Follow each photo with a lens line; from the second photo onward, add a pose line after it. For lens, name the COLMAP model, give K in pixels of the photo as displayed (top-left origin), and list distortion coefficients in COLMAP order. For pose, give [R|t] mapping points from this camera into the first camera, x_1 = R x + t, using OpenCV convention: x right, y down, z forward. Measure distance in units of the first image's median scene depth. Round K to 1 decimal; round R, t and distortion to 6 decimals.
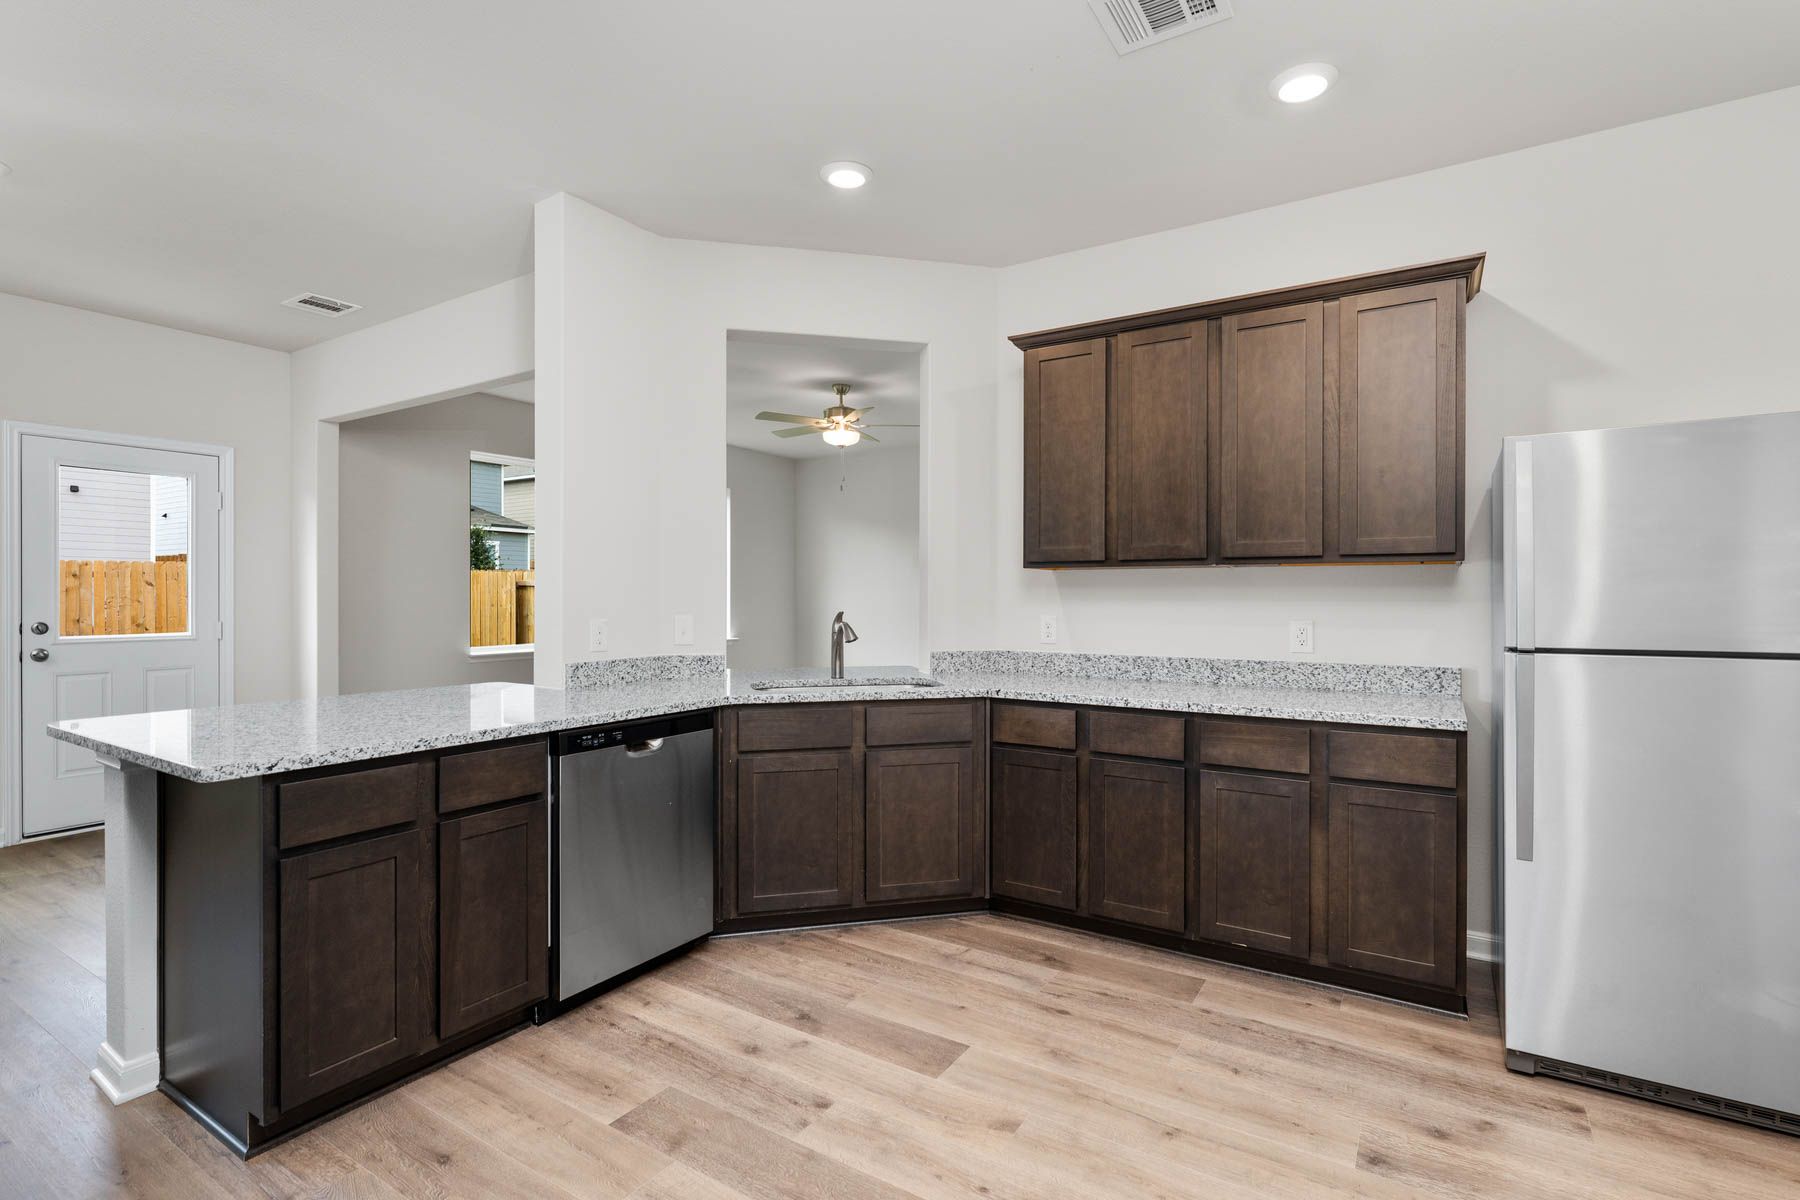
lens RADIAL K [[842.3, 0, 906.2], [0, 842.3, 593.2], [0, 0, 1]] dist [-0.000630, 0.000402]
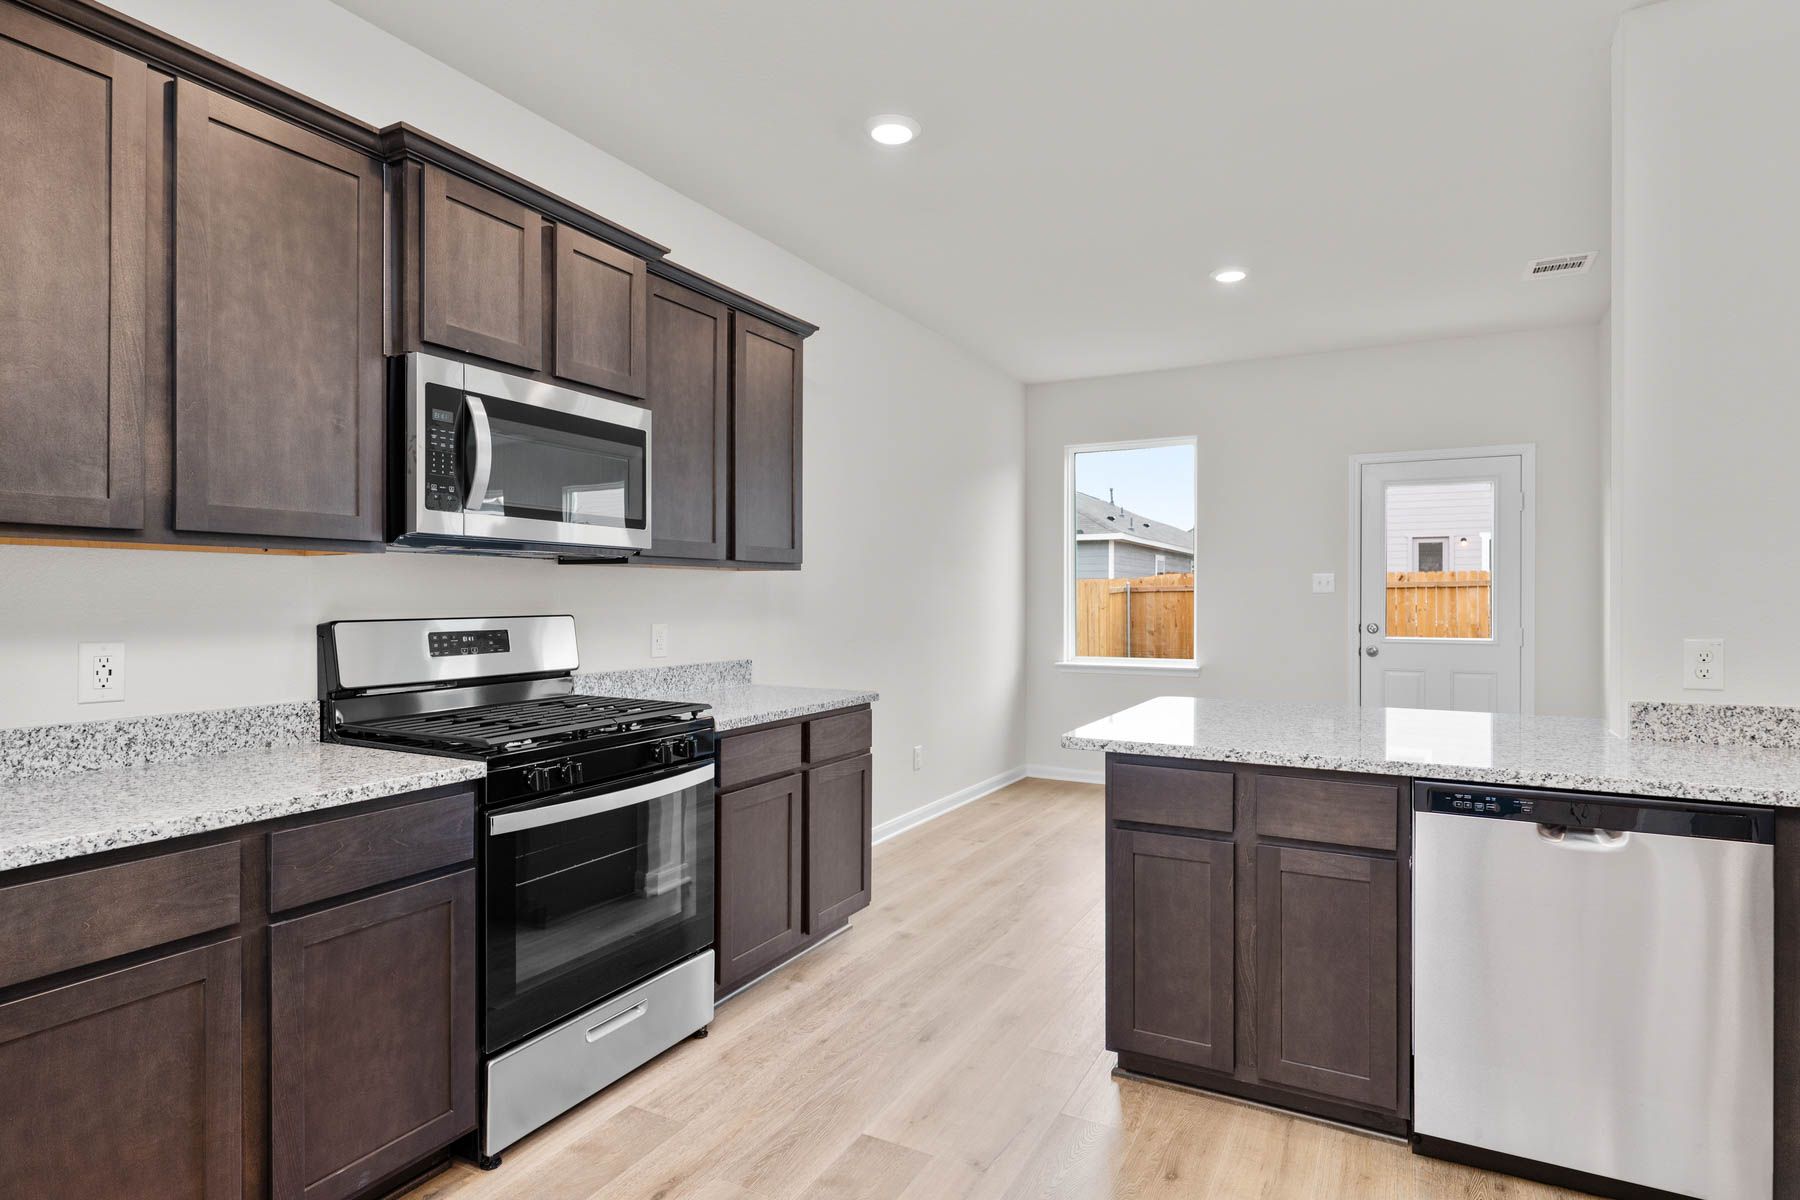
lens RADIAL K [[942.6, 0, 900.0], [0, 942.6, 600.0], [0, 0, 1]] dist [-0.011138, -0.000398]
pose [[0.064686, 0.001623, -0.997904, 0.319308], [-0.000046, 0.999999, 0.001623, 0.001061], [0.997906, -0.000060, 0.064686, 0.379860]]
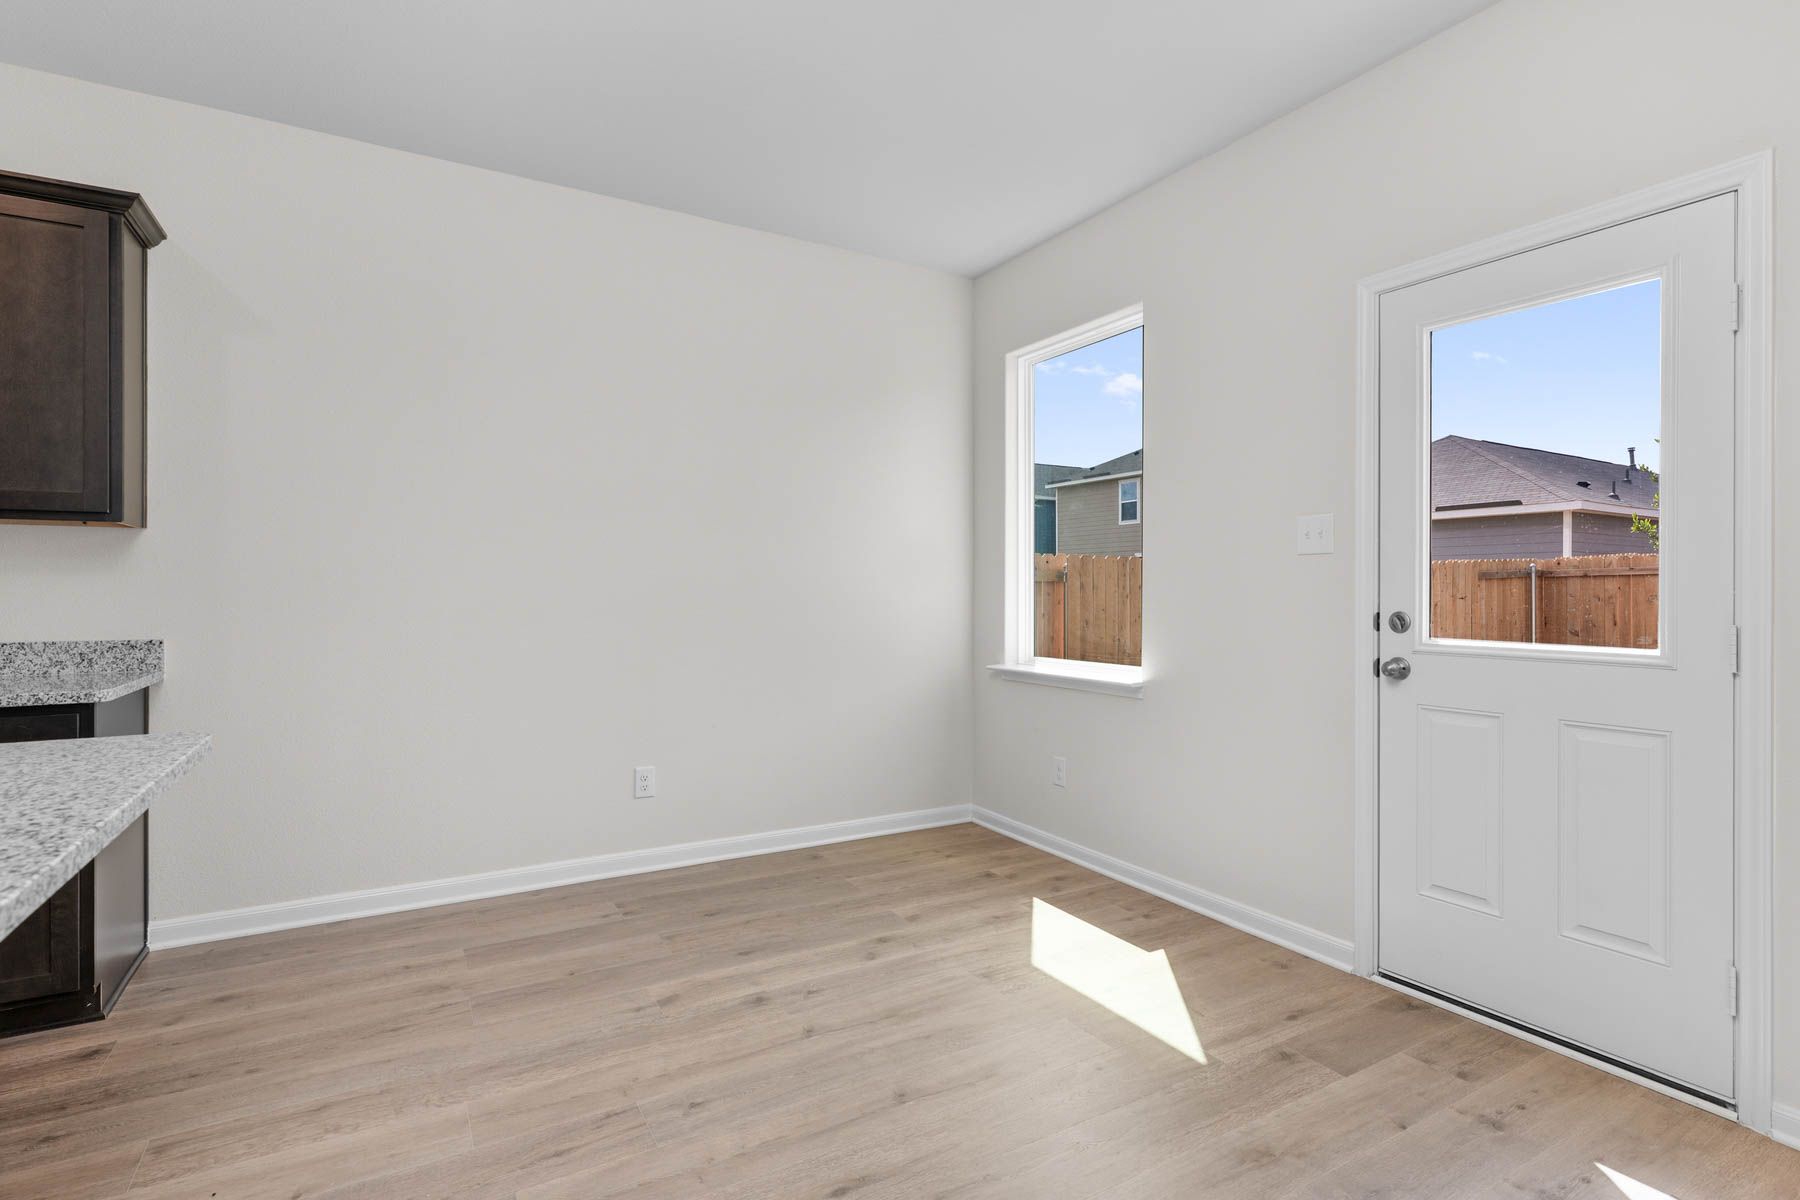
lens RADIAL K [[876.9, 0, 901.2], [0, 876.9, 594.8], [0, 0, 1]] dist [-0.000624, -0.000194]
pose [[-0.455294, 0.002566, -0.890337, -0.491499], [-0.001443, 0.999992, 0.003620, 0.031107], [0.890340, 0.002932, -0.455287, 1.386135]]
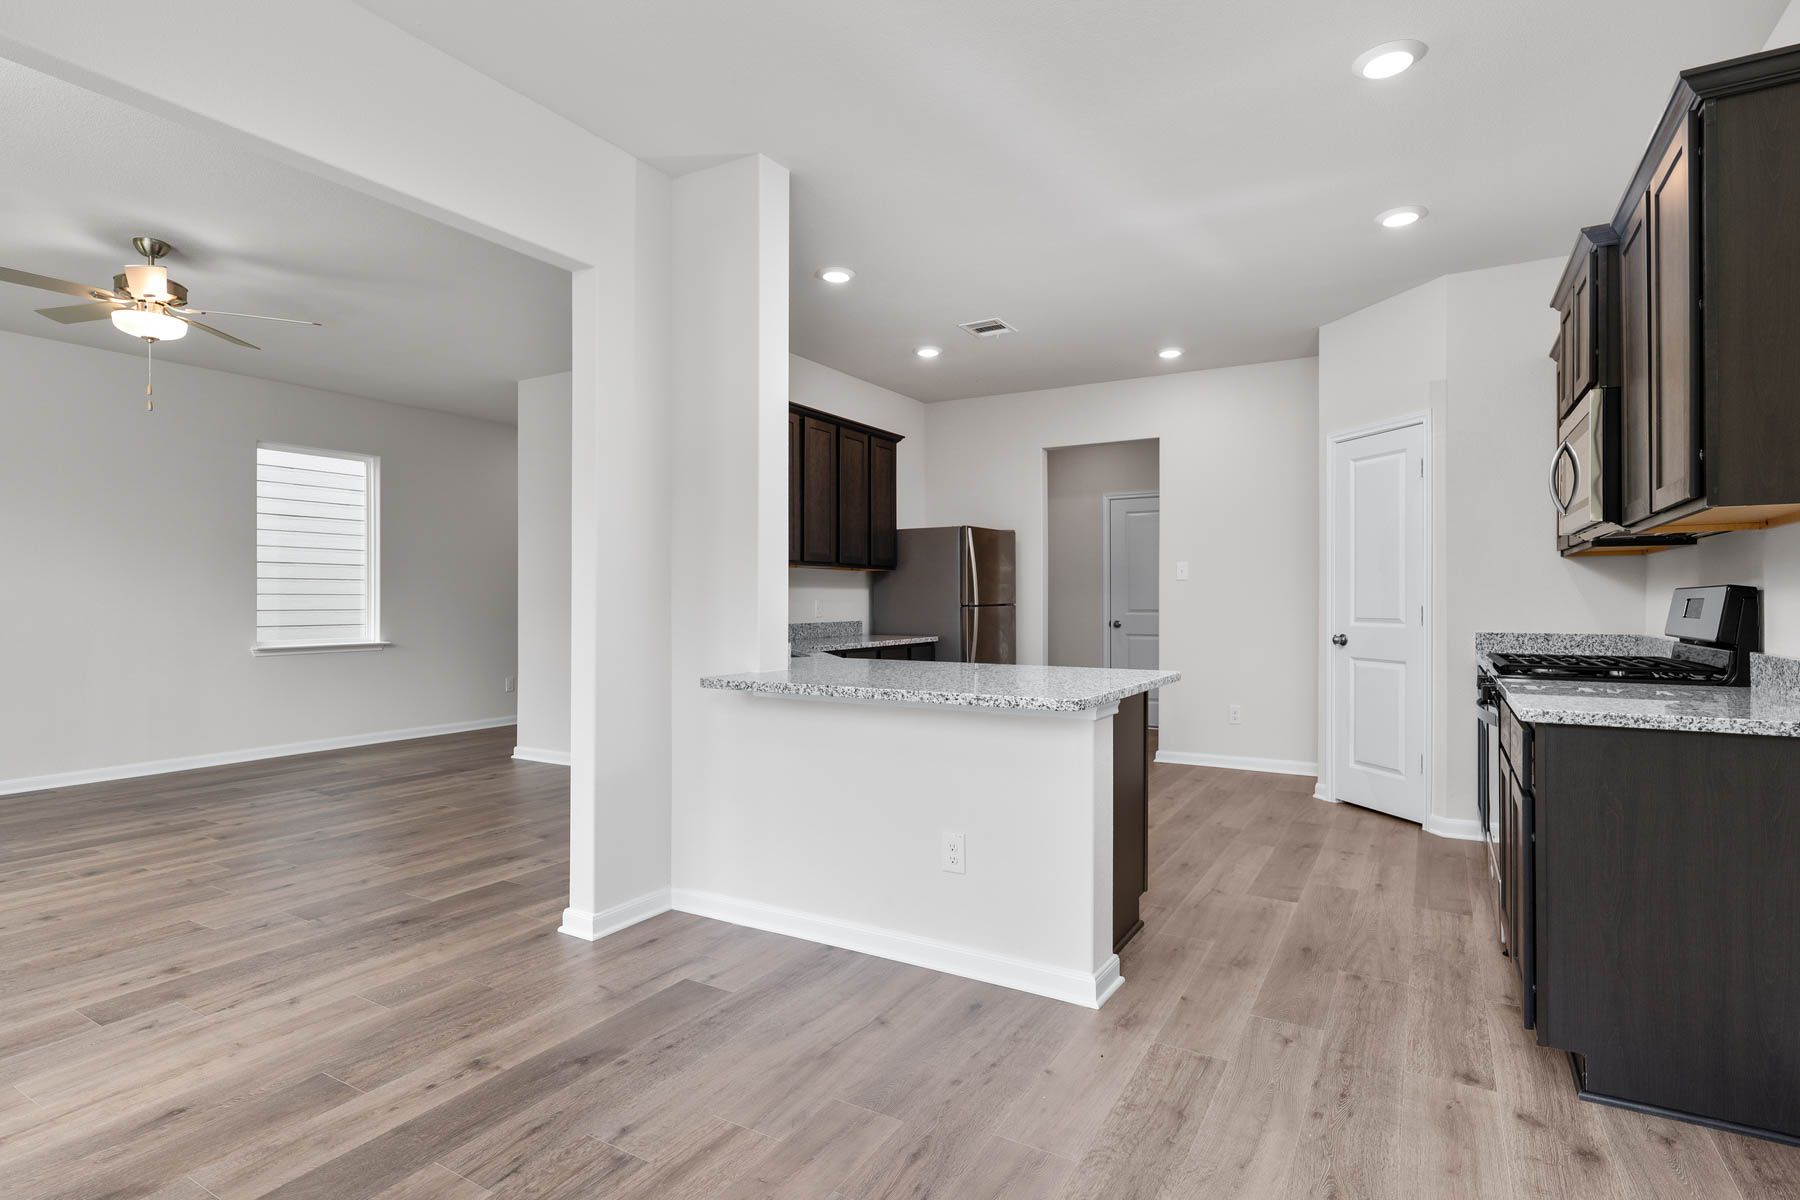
lens RADIAL K [[914.7, 0, 891.4], [0, 914.7, 600.4], [0, 0, 1]] dist [-0.004923, -0.000719]
pose [[-0.026888, -0.000638, 0.999638, -1.542270], [-0.001897, 0.999998, 0.000588, 0.035005], [-0.999637, -0.001881, -0.026889, 0.940266]]
